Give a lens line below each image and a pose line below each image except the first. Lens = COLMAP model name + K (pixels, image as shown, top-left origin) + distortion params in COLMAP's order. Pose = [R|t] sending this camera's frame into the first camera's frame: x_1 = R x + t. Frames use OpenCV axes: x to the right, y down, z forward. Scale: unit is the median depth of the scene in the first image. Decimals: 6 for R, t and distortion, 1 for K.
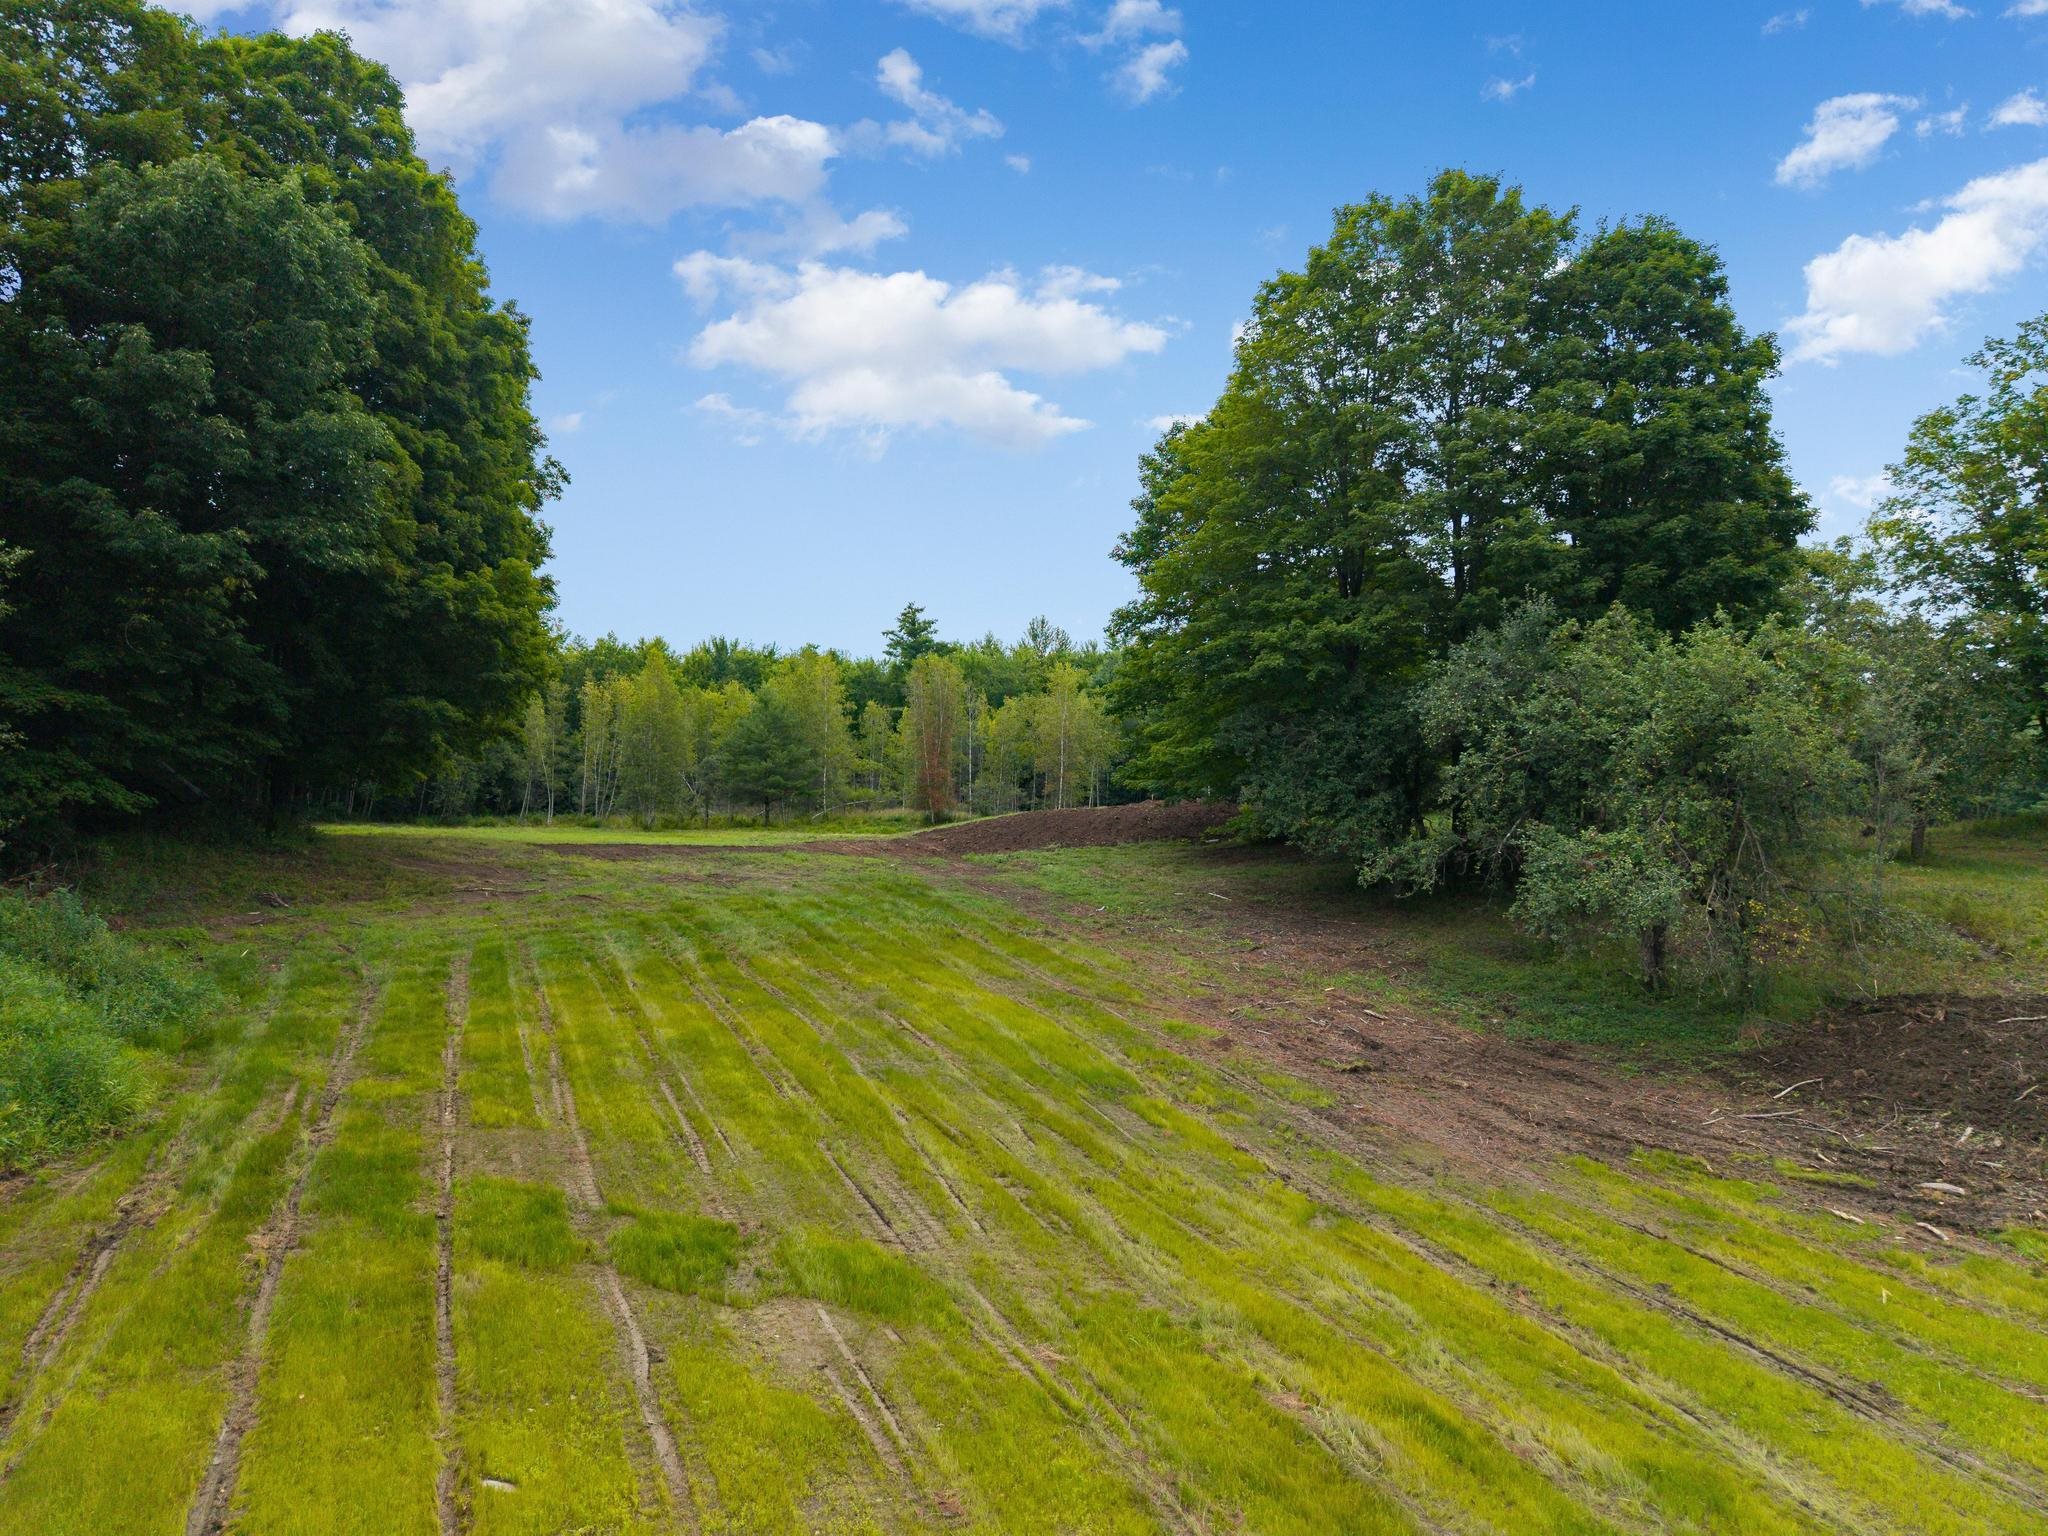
lens RADIAL K [[1376.6, 0, 1014.9], [0, 1376.6, 779.1], [0, 0, 1]] dist [0.037823, -0.042875]
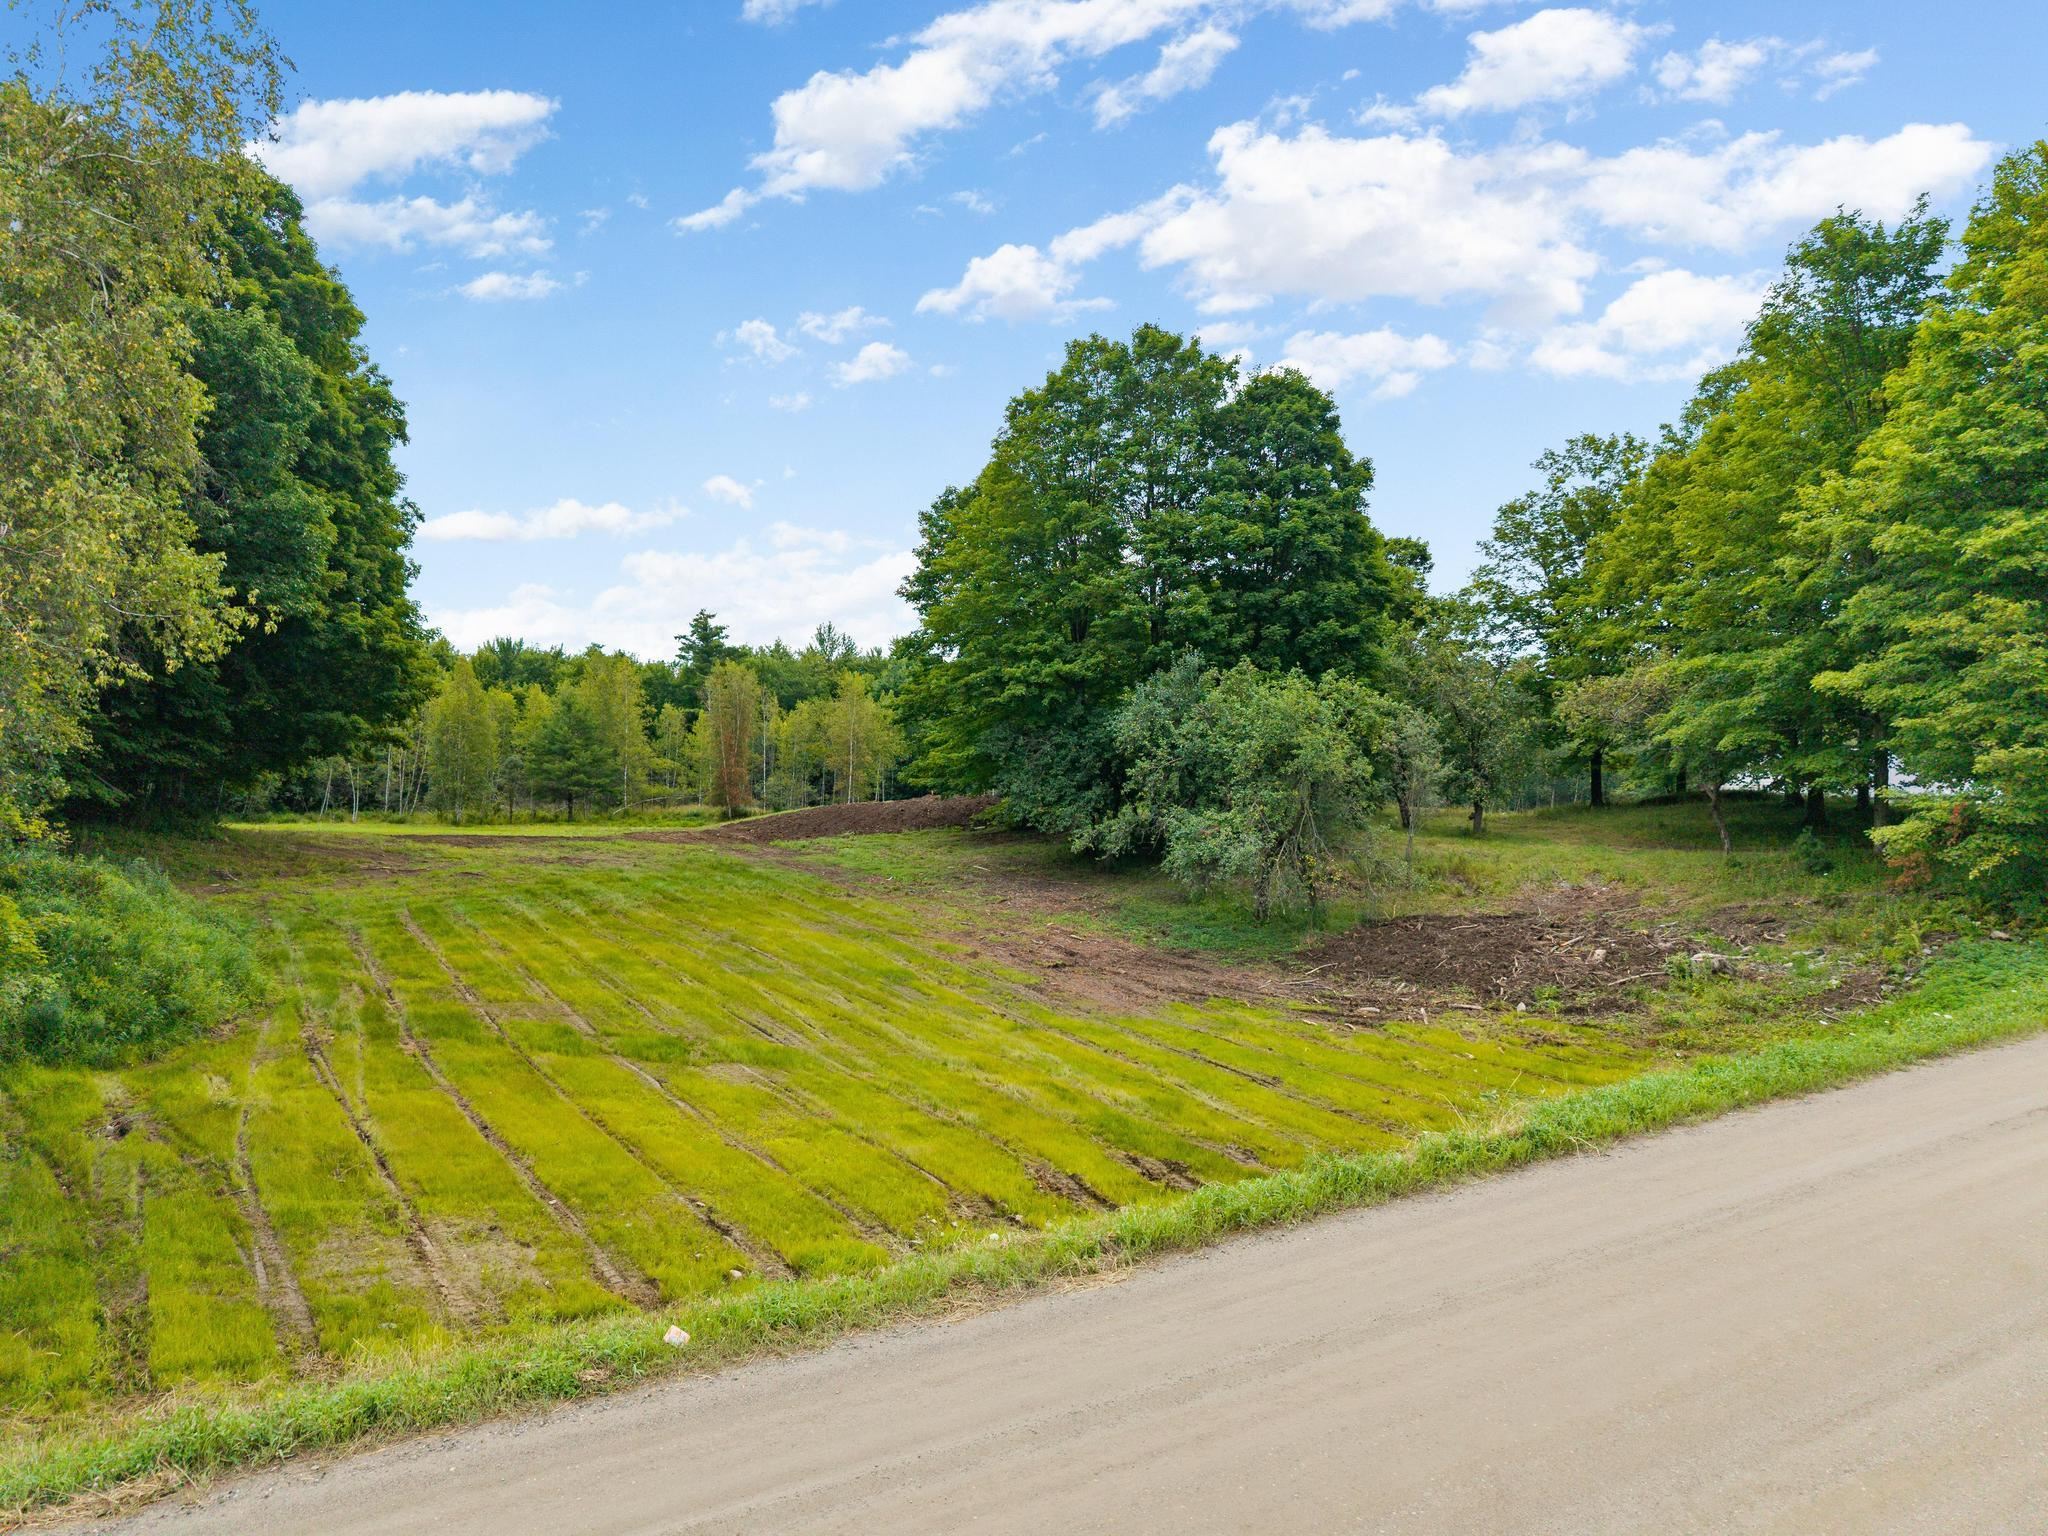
lens RADIAL K [[1376.6, 0, 1020.6], [0, 1376.6, 782.9], [0, 0, 1]] dist [0.037823, -0.042875]
pose [[0.987012, -0.001663, 0.160635, -0.025068], [0.000902, 0.999988, 0.004813, -0.001402], [-0.160641, -0.004605, 0.987002, -0.317130]]
